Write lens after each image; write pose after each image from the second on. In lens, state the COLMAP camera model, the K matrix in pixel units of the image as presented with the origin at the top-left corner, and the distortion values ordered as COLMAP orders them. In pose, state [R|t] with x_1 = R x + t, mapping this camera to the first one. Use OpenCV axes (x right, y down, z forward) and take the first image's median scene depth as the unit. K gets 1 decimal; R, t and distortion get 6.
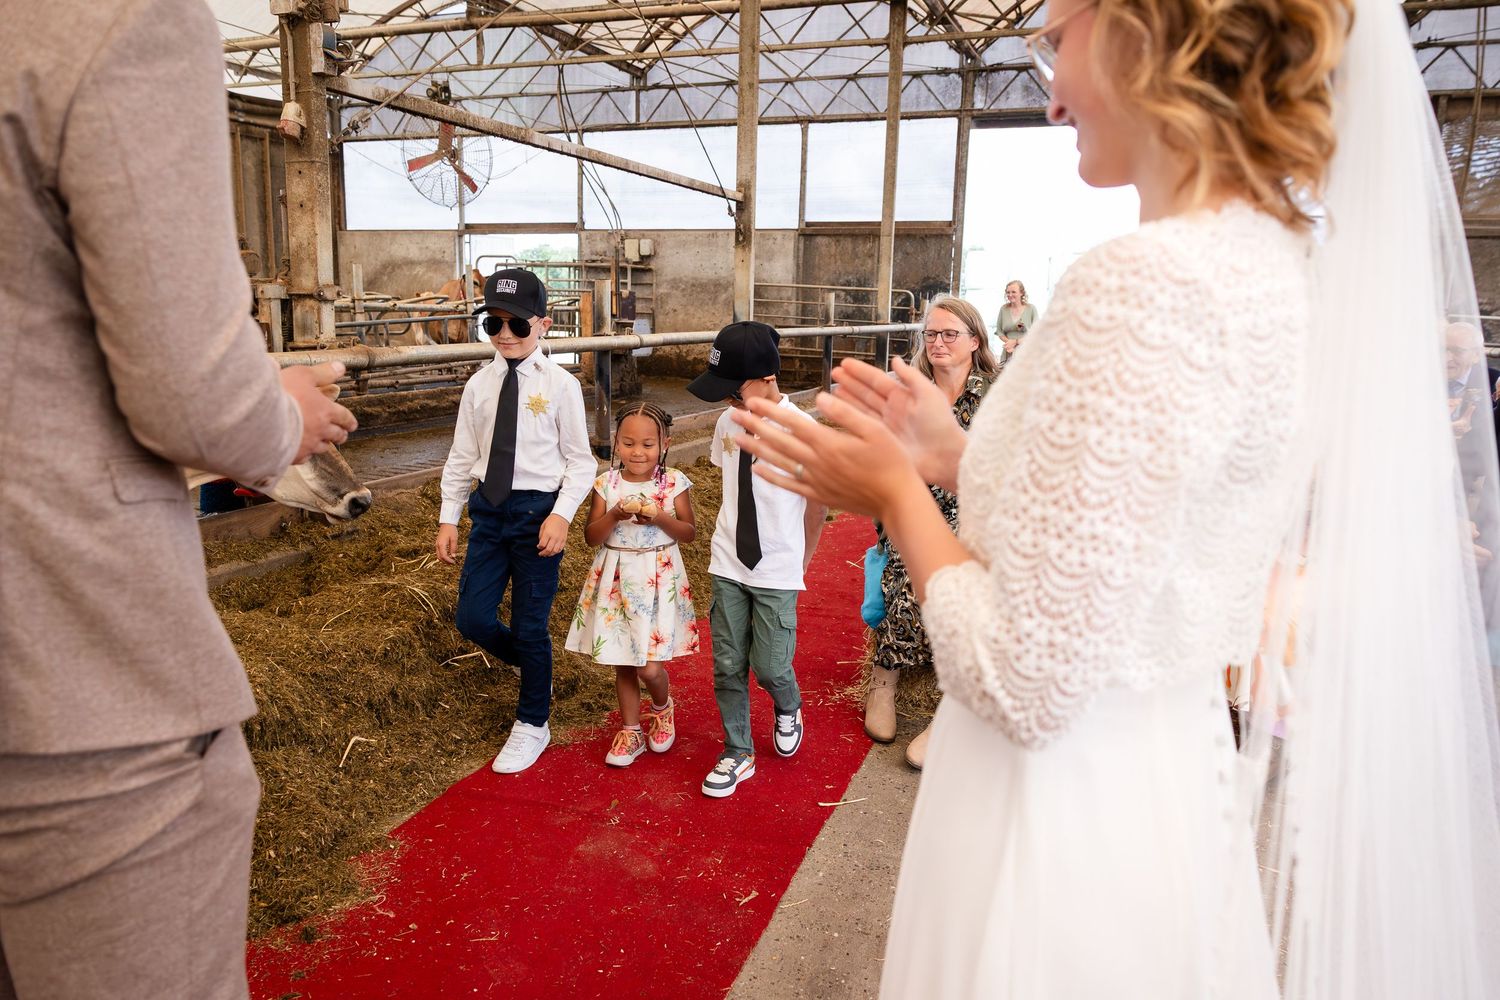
lens RADIAL K [[1070.8, 0, 728.2], [0, 1070.8, 503.1], [0, 0, 1]] dist [0.003318, -0.008374]
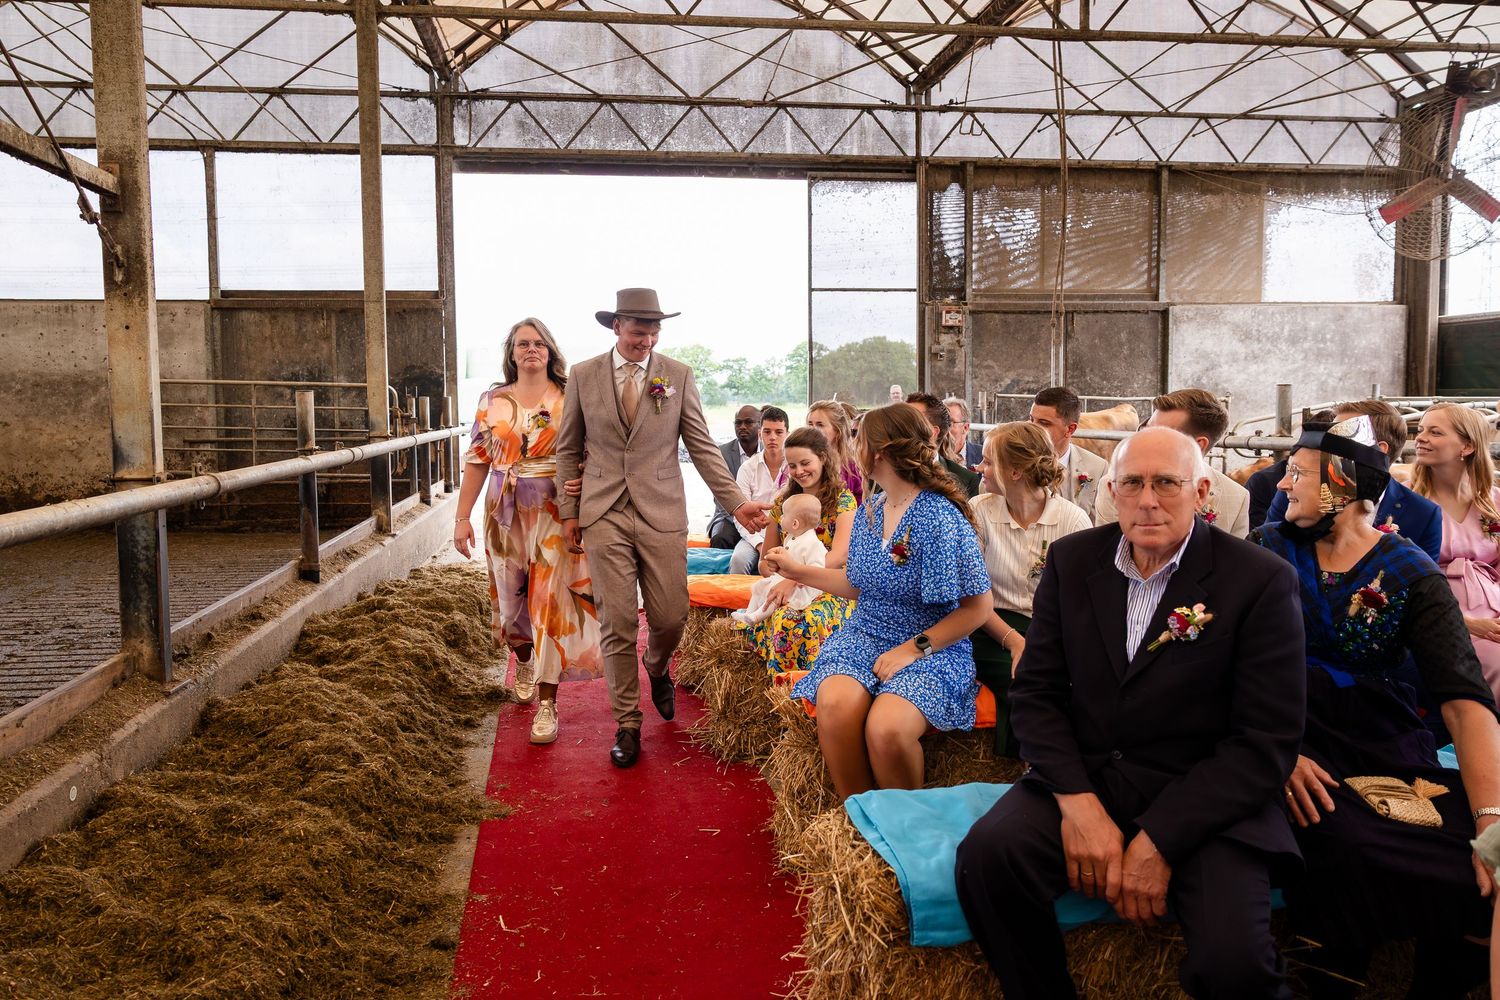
lens RADIAL K [[1070.8, 0, 708.7], [0, 1070.8, 473.2], [0, 0, 1]] dist [0.003318, -0.008374]
pose [[0.870130, -0.065530, 0.488446, 0.001181], [0.120064, 0.989445, -0.081141, -0.055015], [-0.477973, 0.129248, 0.868814, 0.278210]]
